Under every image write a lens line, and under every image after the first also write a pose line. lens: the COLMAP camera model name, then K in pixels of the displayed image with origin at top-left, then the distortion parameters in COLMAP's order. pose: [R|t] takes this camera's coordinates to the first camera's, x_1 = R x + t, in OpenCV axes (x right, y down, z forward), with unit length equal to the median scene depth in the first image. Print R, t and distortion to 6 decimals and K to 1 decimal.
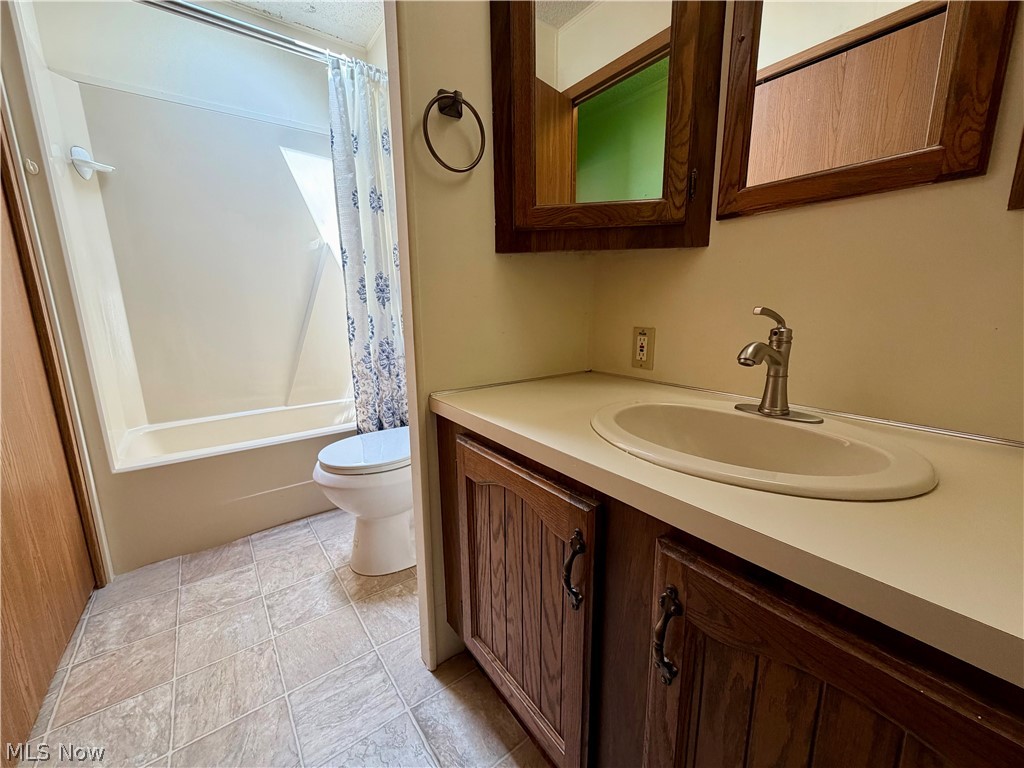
lens RADIAL K [[405.1, 0, 513.2], [0, 405.1, 386.3], [0, 0, 1]] dist [-0.000800, 0.000281]
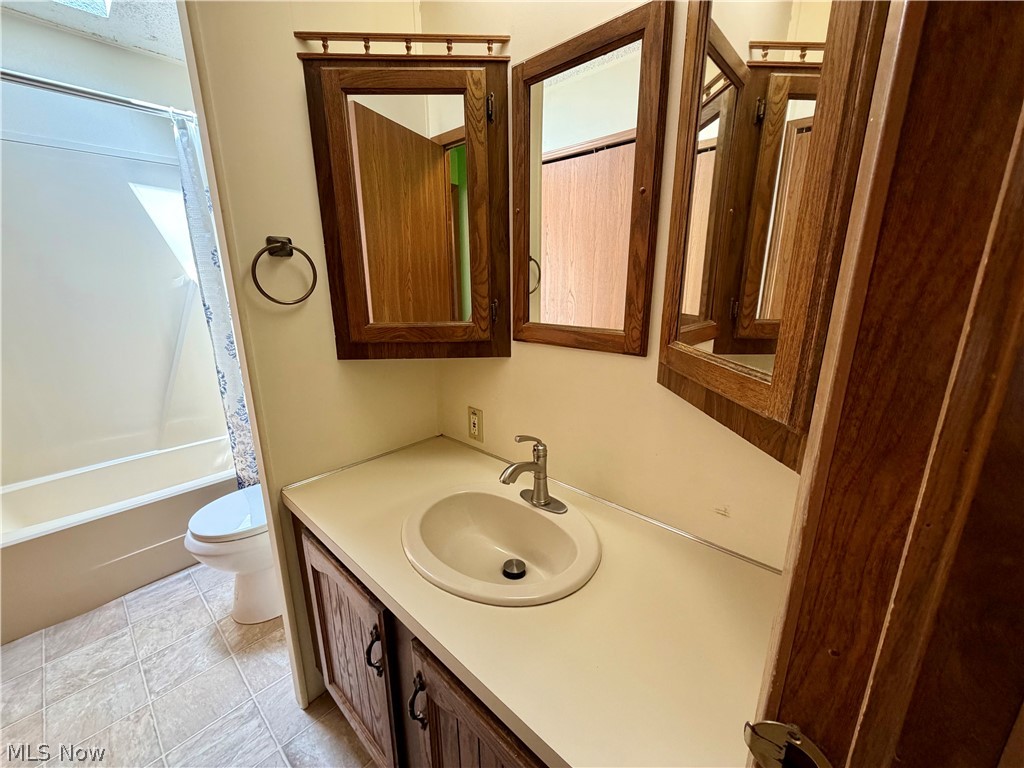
lens RADIAL K [[405.1, 0, 513.2], [0, 405.1, 386.3], [0, 0, 1]] dist [-0.000800, 0.000281]
pose [[0.982093, -0.041340, 0.183803, 0.155194], [0.030845, 0.997746, 0.059597, -0.203771], [-0.185852, -0.052861, 0.981155, -0.157880]]
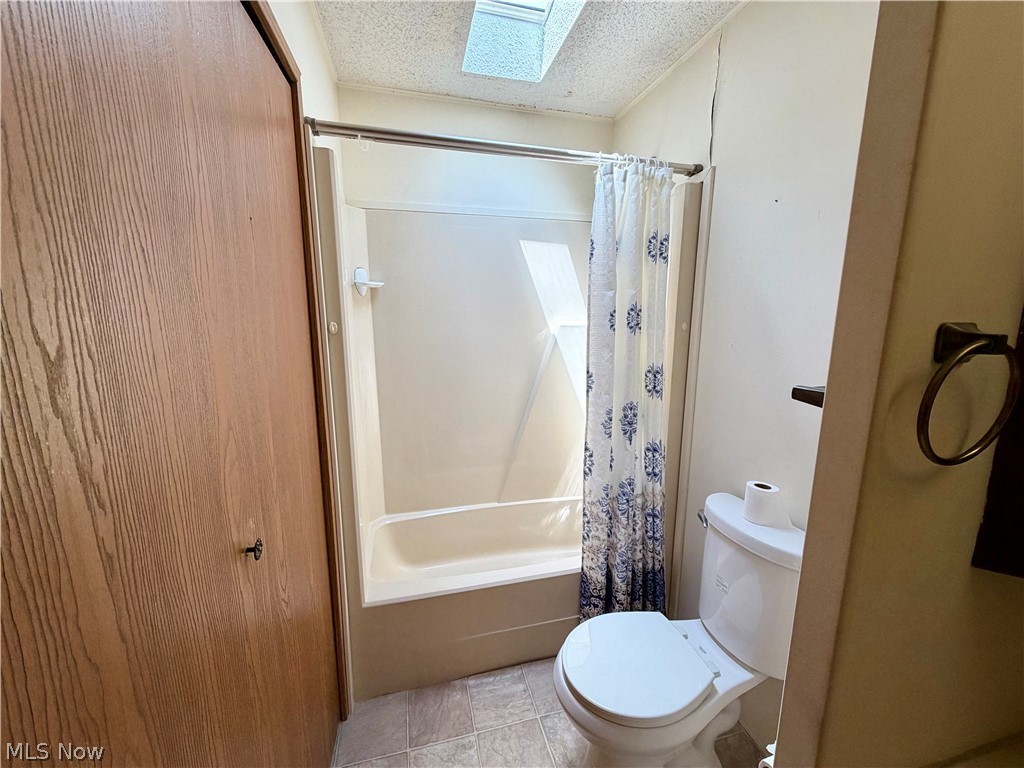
lens RADIAL K [[407.6, 0, 514.5], [0, 407.6, 385.2], [0, 0, 1]] dist [-0.000063, -0.000157]
pose [[0.924501, 0.079114, -0.372880, -0.281924], [-0.086890, 0.996210, -0.004063, -0.343064], [0.371145, 0.036156, 0.927871, 0.162863]]
